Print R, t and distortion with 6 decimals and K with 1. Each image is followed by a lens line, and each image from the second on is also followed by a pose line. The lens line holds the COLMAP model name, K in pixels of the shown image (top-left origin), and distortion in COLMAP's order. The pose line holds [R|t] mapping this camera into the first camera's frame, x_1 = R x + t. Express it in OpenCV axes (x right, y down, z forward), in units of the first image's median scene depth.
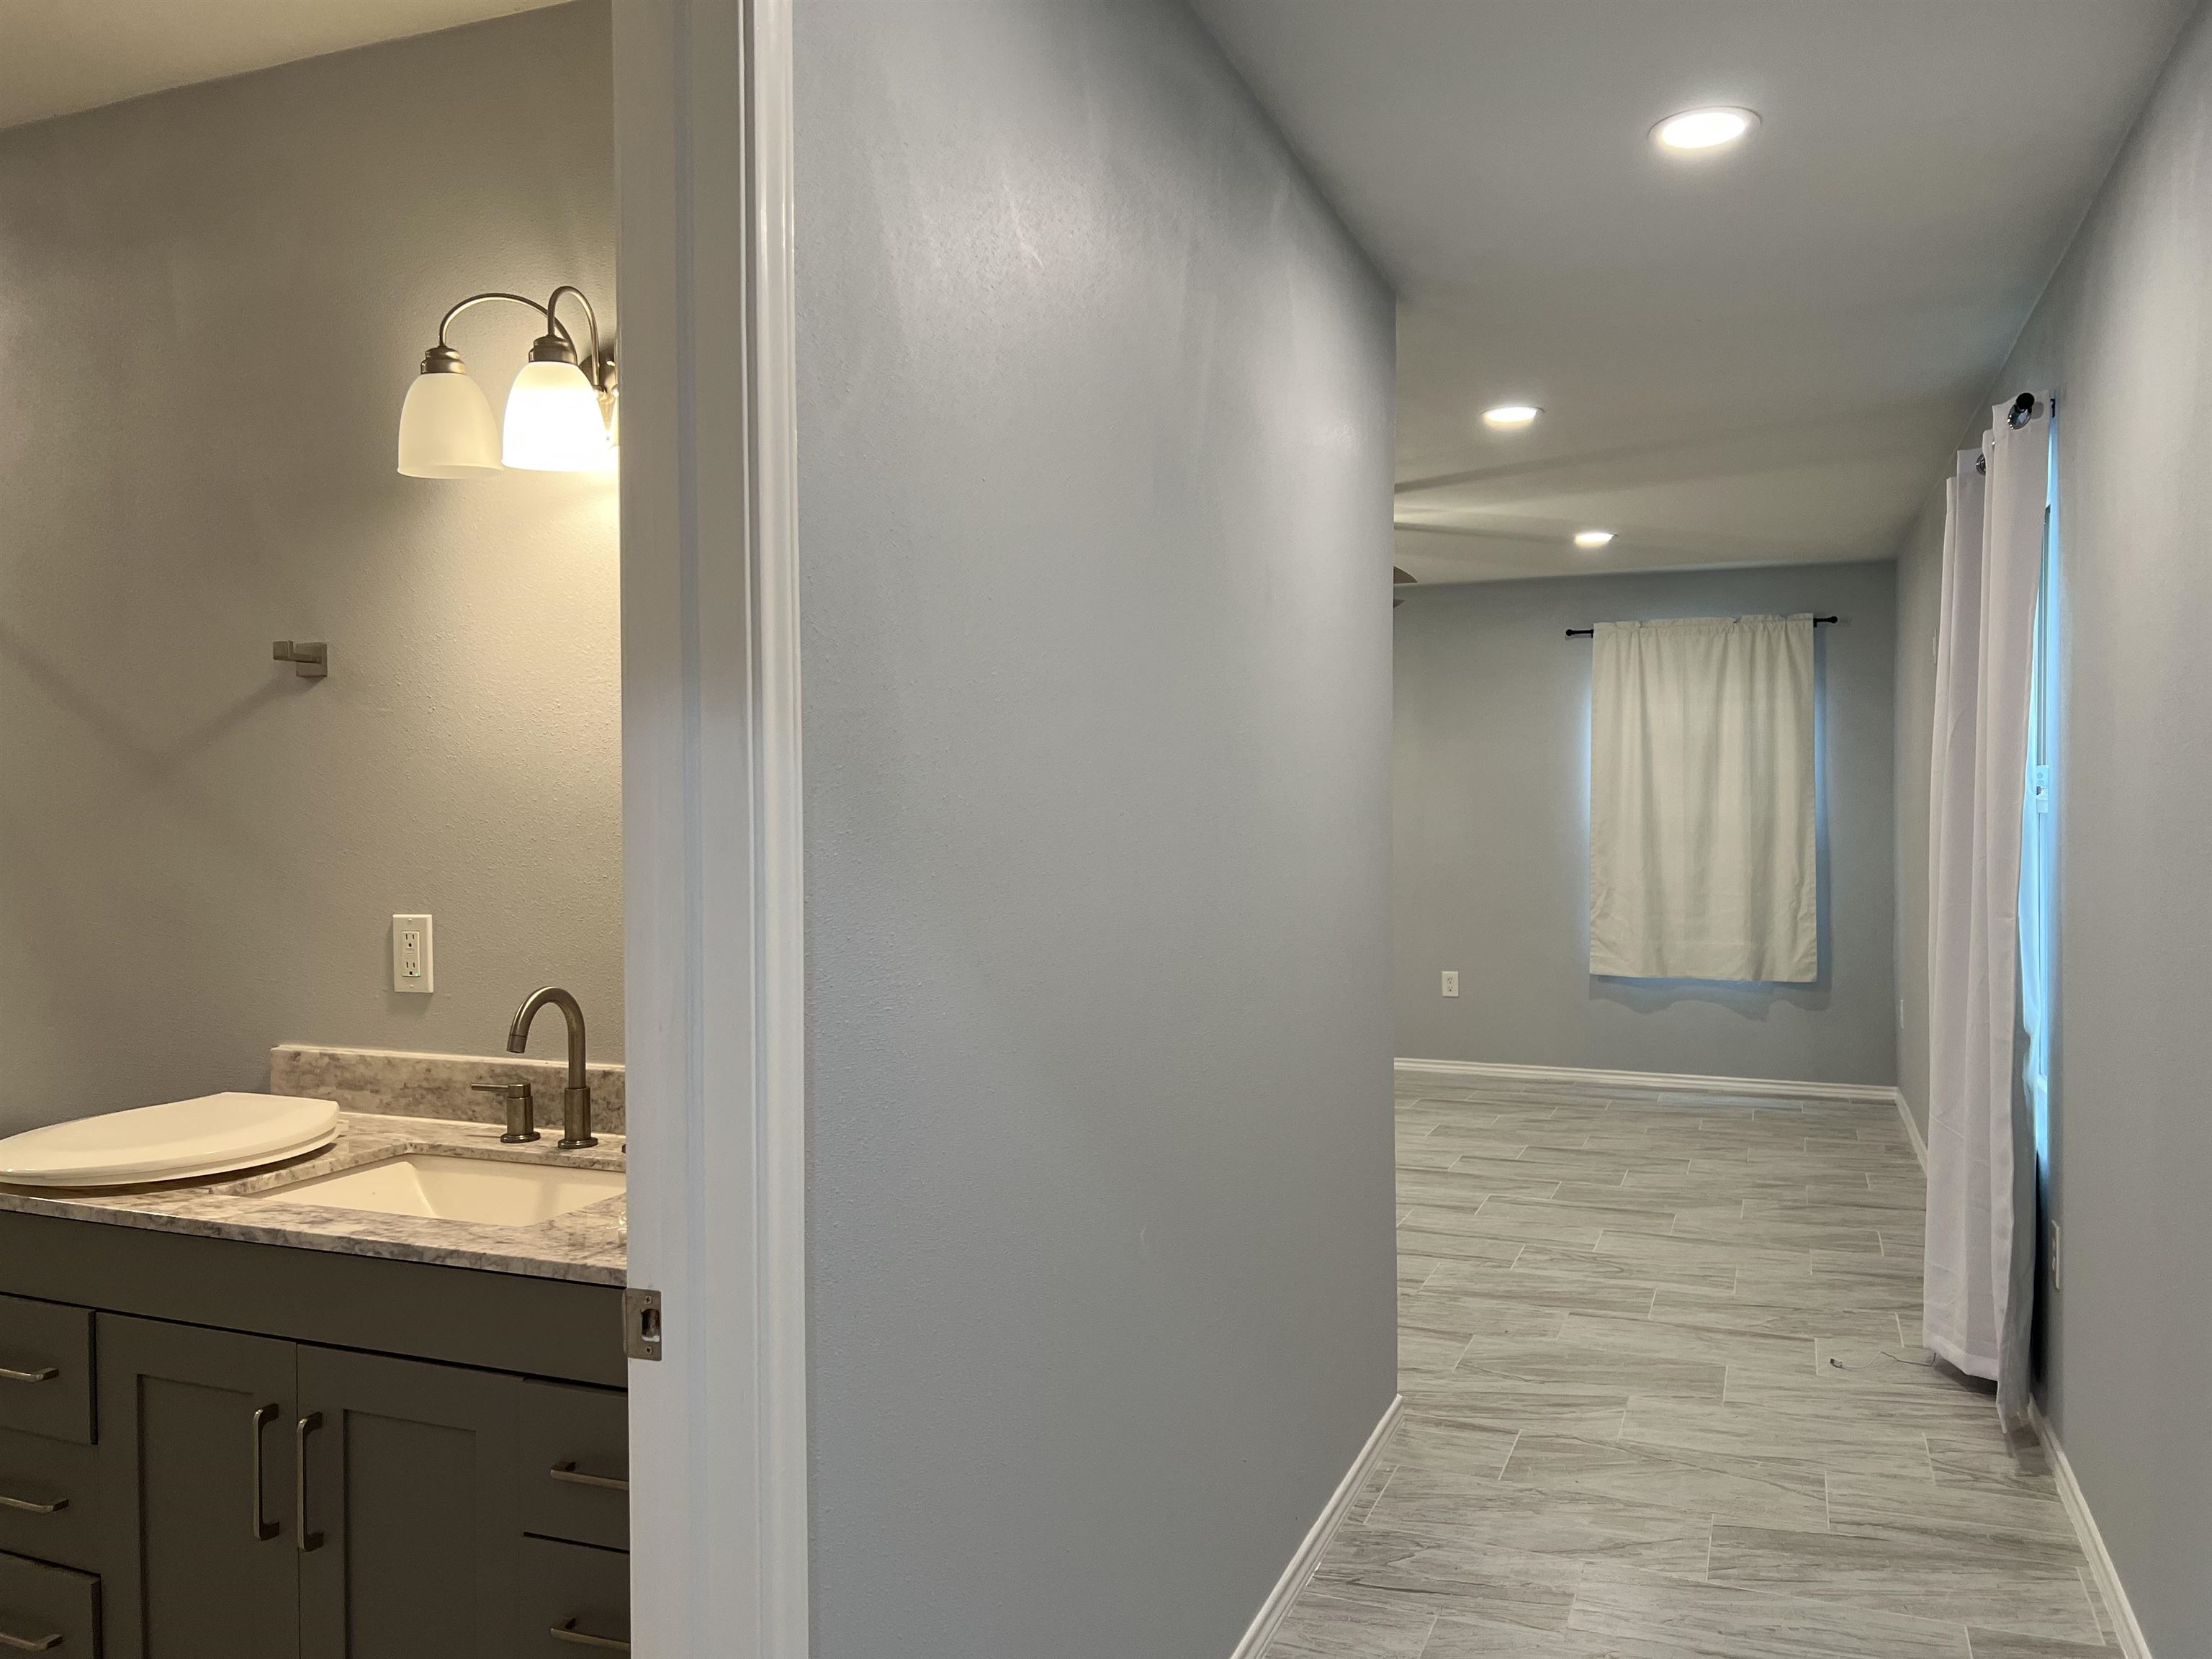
lens RADIAL K [[1660.8, 0, 1106.0], [0, 1660.8, 829.5], [0, 0, 1]] dist [0.043008, -0.048884]
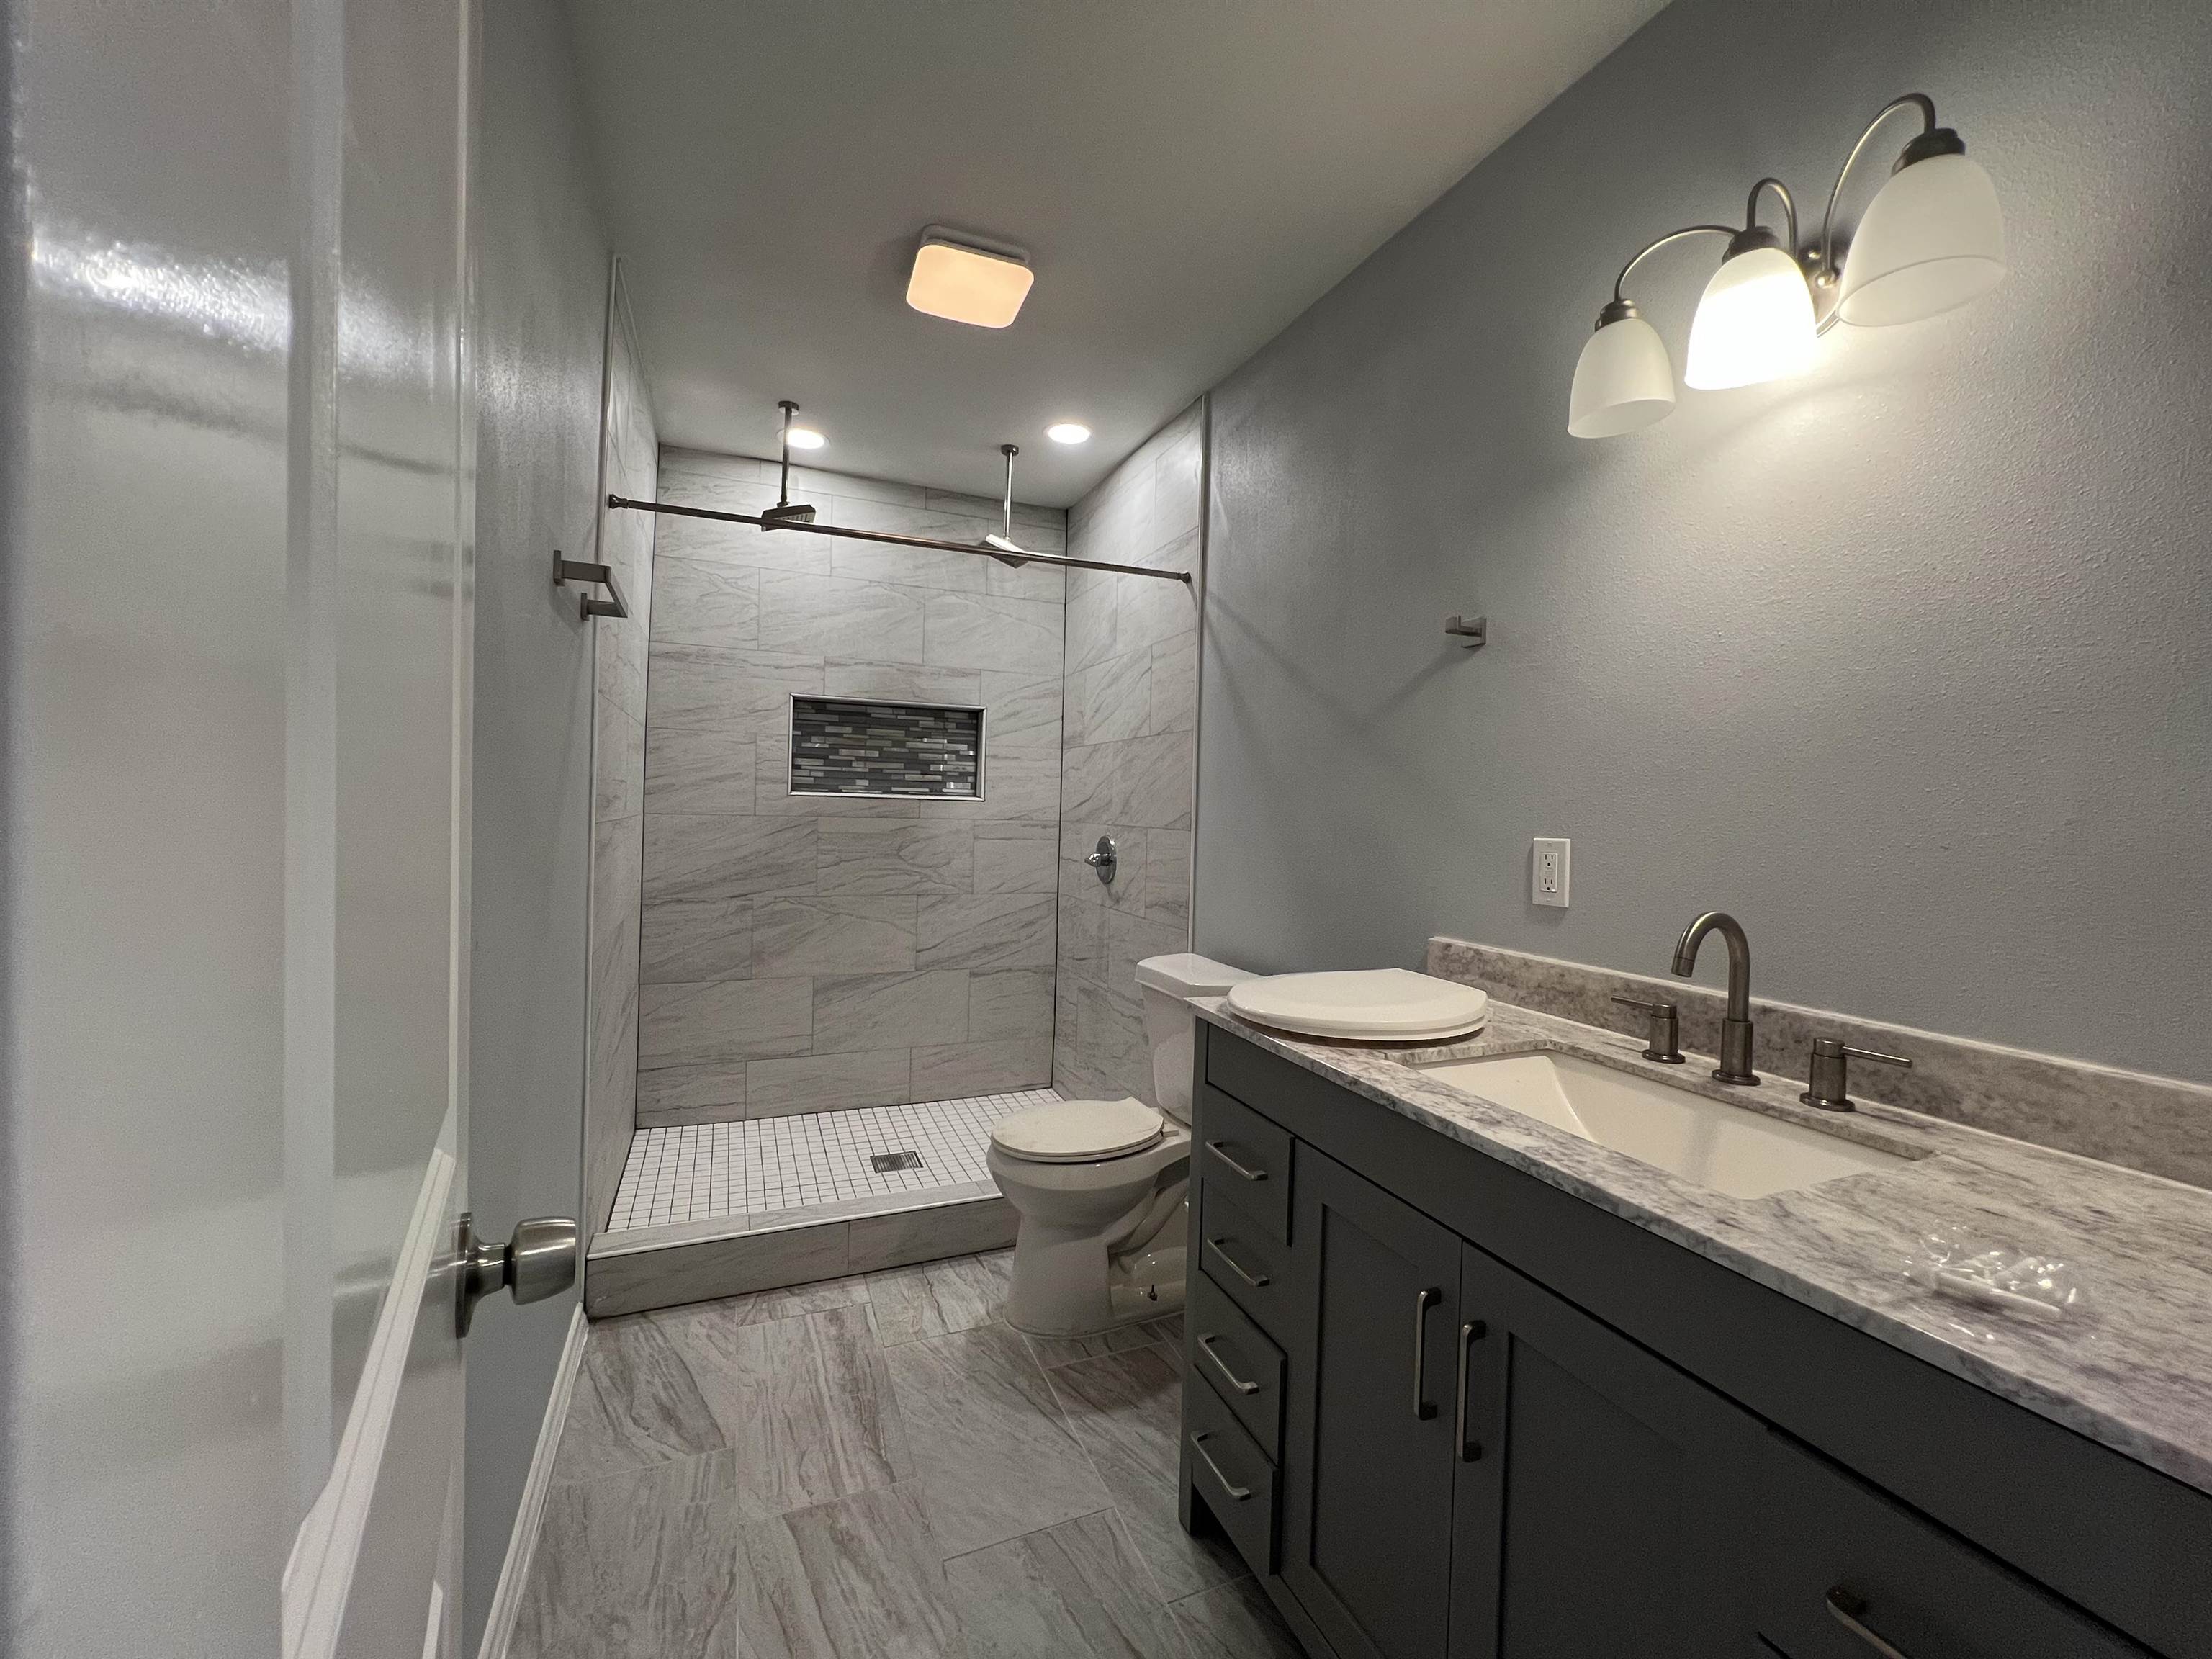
lens RADIAL K [[882.8, 0, 1099.7], [0, 882.8, 824.2], [0, 0, 1]] dist [-0.005349, 0.000163]
pose [[0.696734, 0.034153, -0.716516, -0.213708], [-0.037523, 0.999234, 0.011142, 0.049937], [0.716347, 0.019123, 0.697482, 0.381421]]
